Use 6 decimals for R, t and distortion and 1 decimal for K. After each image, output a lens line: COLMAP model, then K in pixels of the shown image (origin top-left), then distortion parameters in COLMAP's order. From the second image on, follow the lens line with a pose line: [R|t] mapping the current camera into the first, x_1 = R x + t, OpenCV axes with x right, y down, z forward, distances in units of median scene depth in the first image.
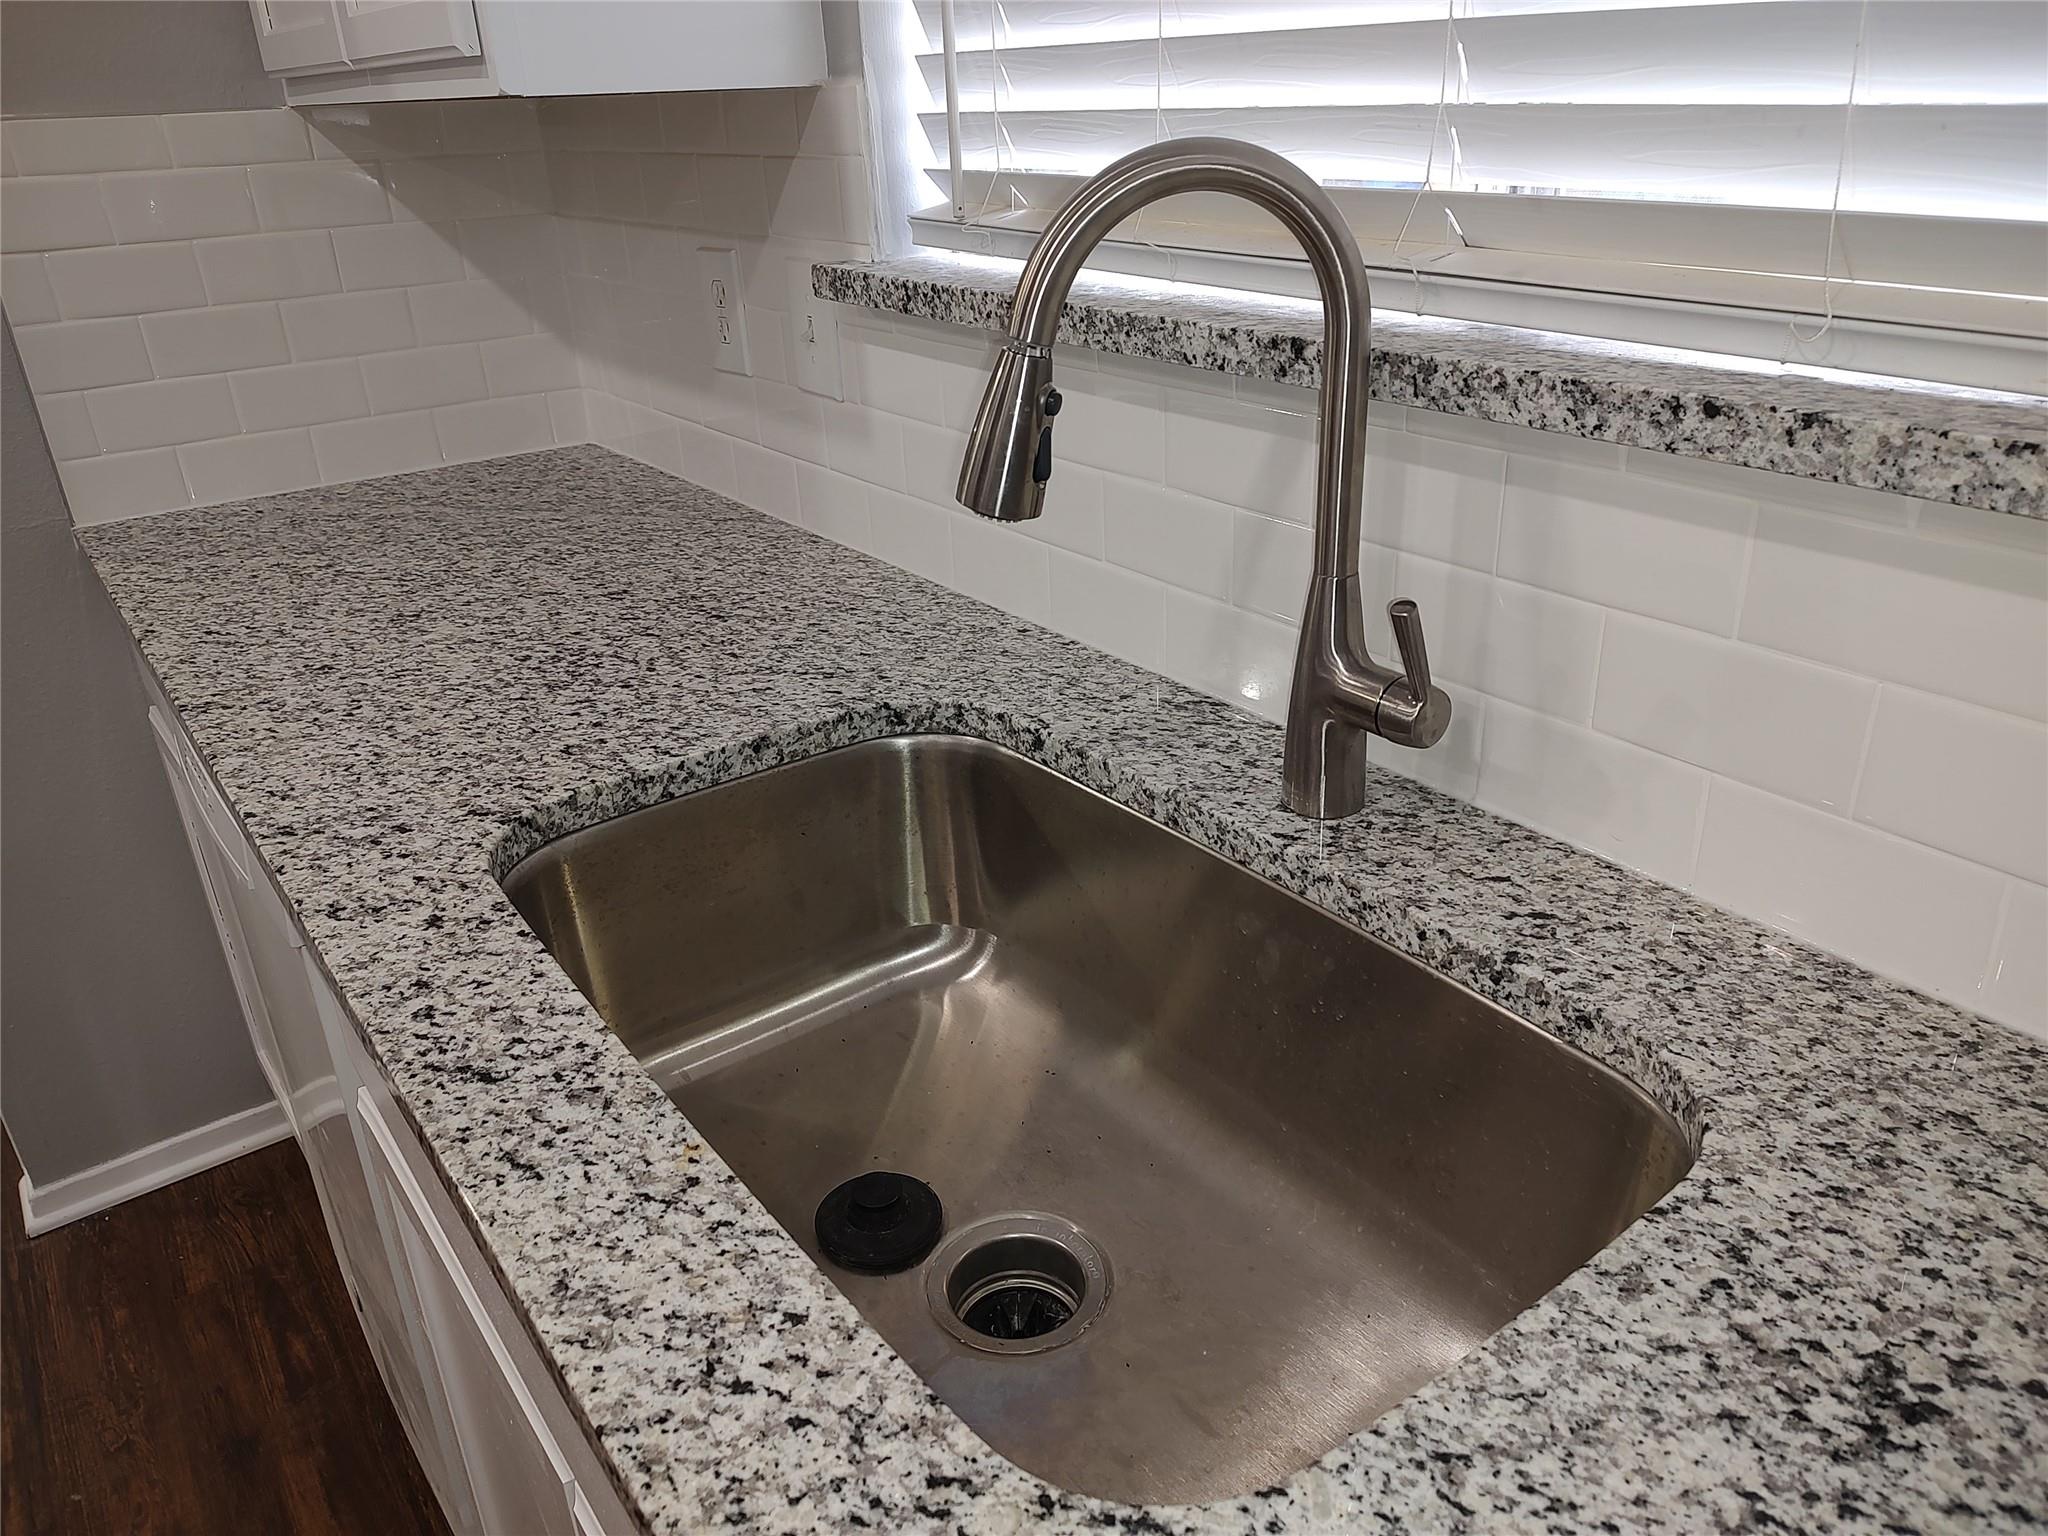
lens RADIAL K [[1455.3, 0, 1027.0], [0, 1455.3, 764.0], [0, 0, 1]] dist [0.035180, -0.035822]
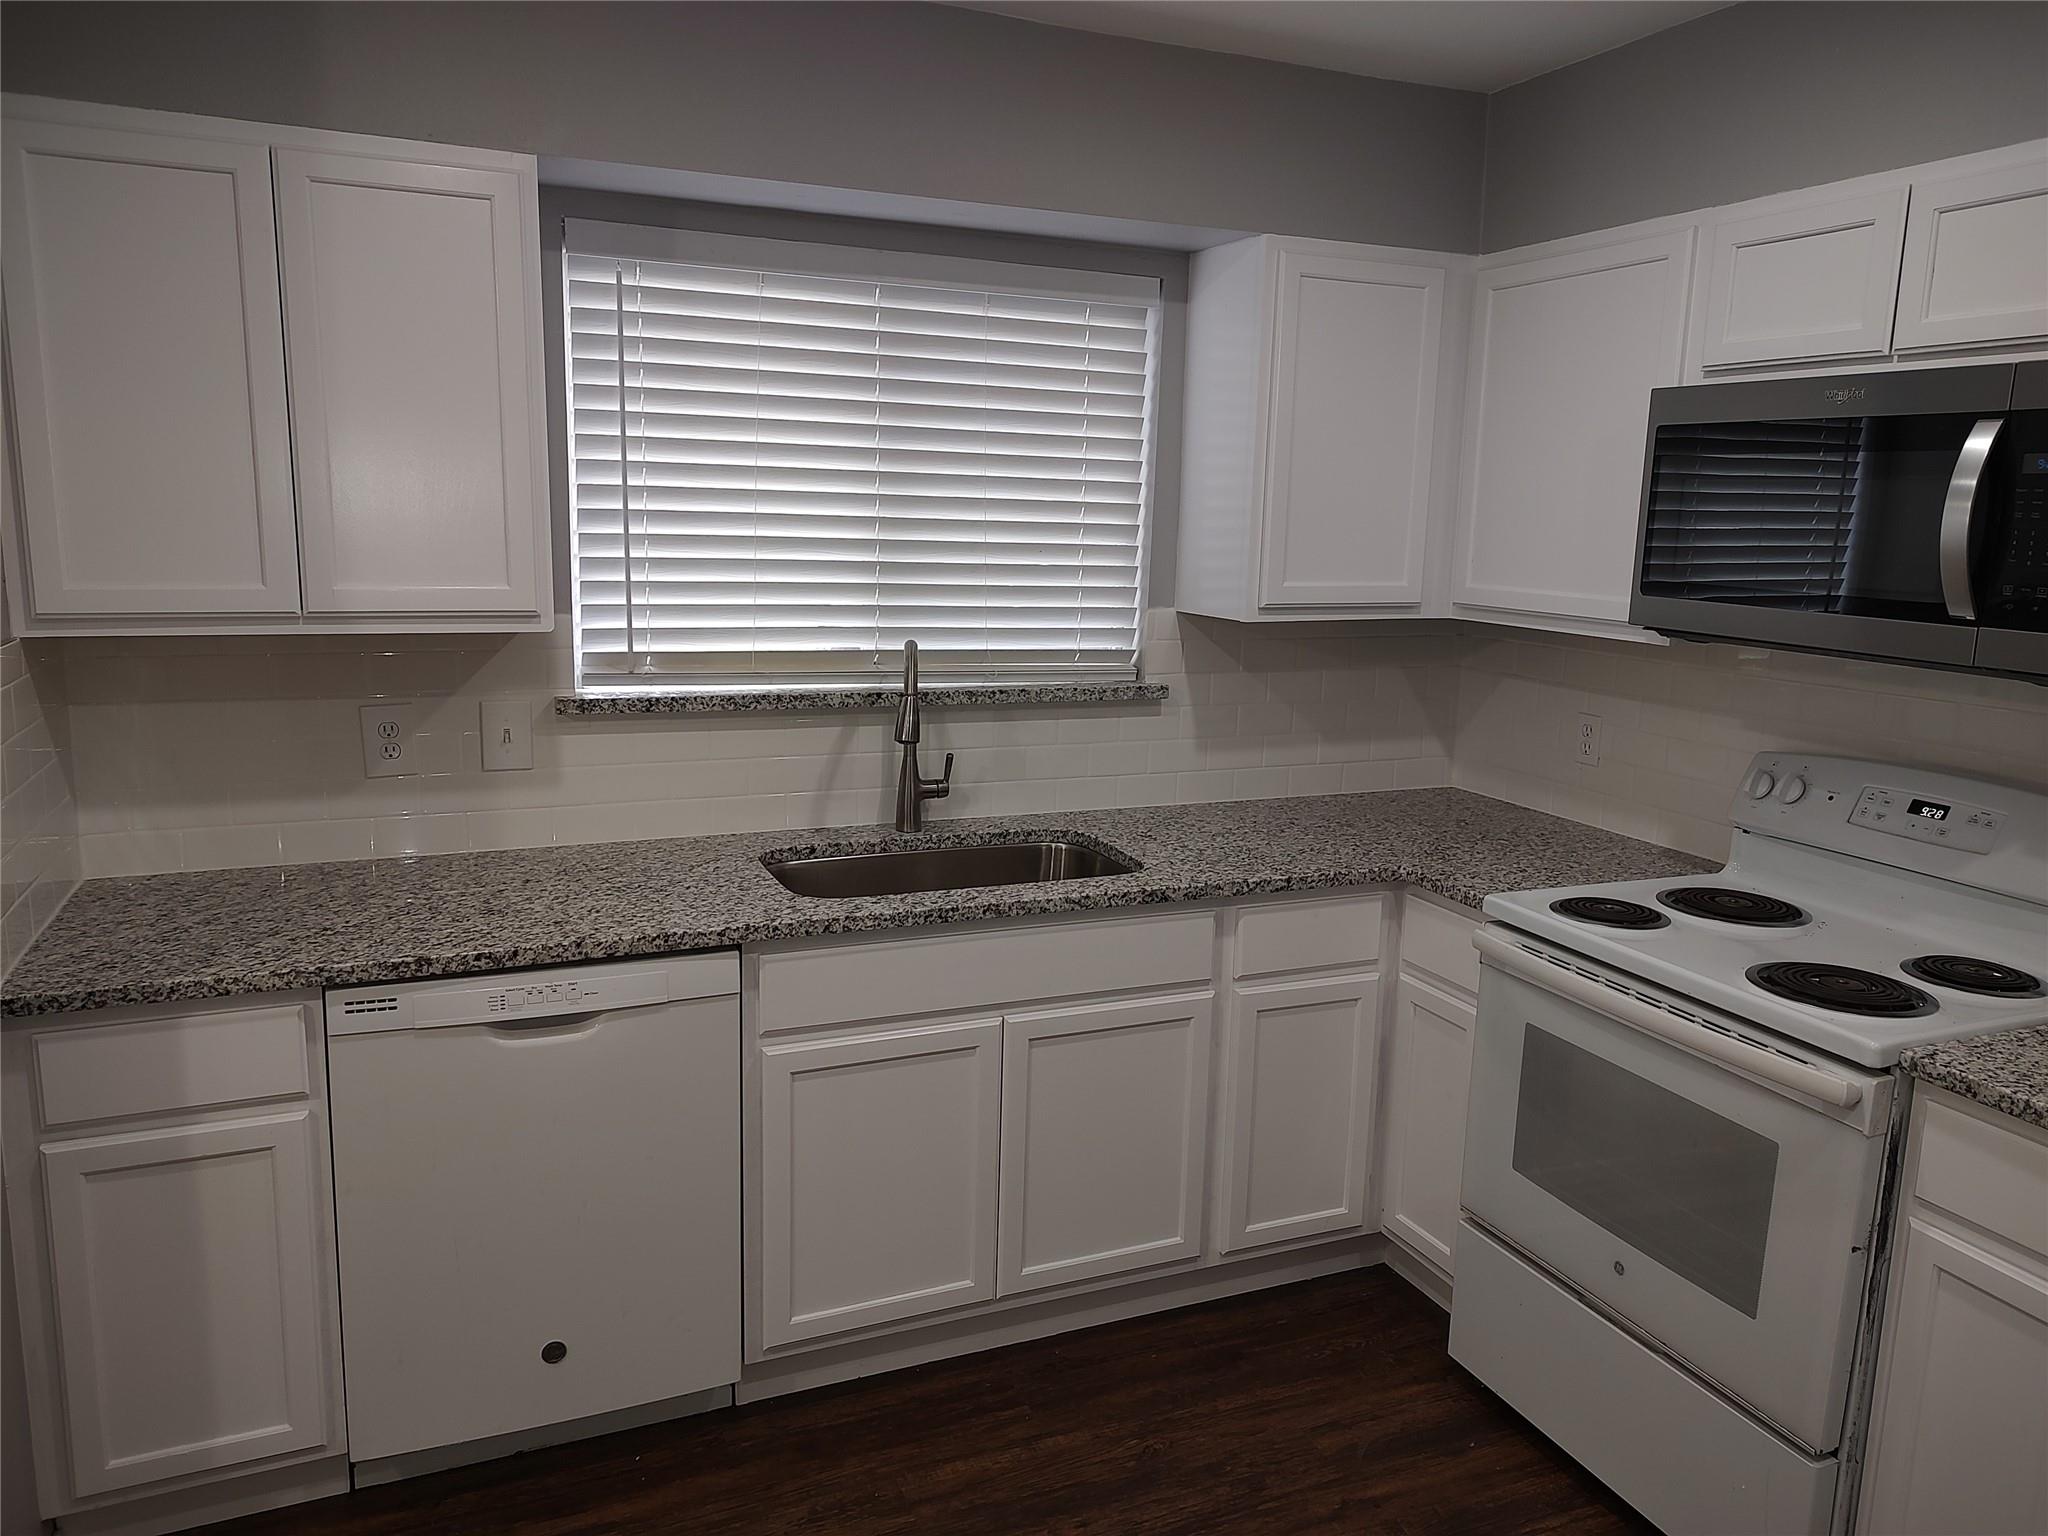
lens RADIAL K [[1455.3, 0, 1027.2], [0, 1455.3, 763.2], [0, 0, 1]] dist [0.035180, -0.035822]
pose [[0.239634, -0.134119, 0.961555, -2.512455], [0.376873, 0.925596, 0.035181, -0.112080], [-0.894730, 0.353954, 0.272351, -0.130117]]
